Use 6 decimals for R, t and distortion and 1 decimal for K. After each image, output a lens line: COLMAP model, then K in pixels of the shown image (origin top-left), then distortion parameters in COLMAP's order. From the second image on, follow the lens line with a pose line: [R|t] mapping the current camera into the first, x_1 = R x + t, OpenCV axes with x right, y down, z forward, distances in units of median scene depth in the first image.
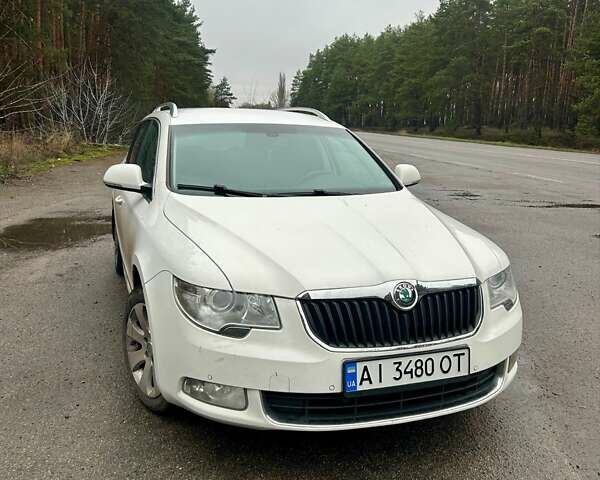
lens RADIAL K [[598.3, 0, 300.0], [0, 598.3, 240.0], [0, 0, 1]] dist [0.181540, -0.303858]
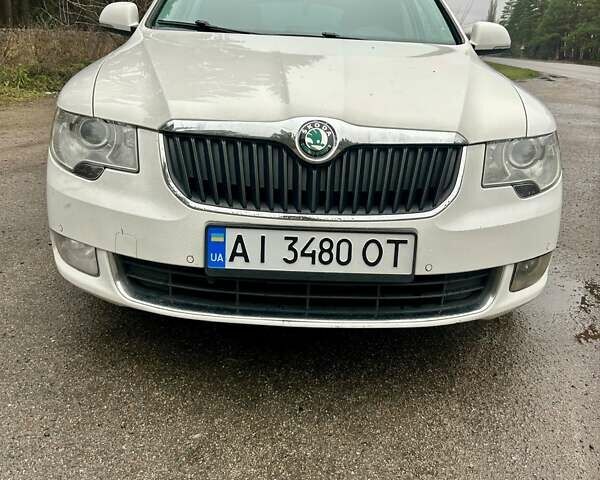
lens RADIAL K [[598.3, 0, 300.0], [0, 598.3, 240.0], [0, 0, 1]] dist [0.181540, -0.303858]
pose [[0.948050, 0.121041, -0.294196, 0.364766], [-0.091138, 0.989365, 0.113362, 0.126809], [0.304788, -0.080660, 0.948998, 0.362697]]
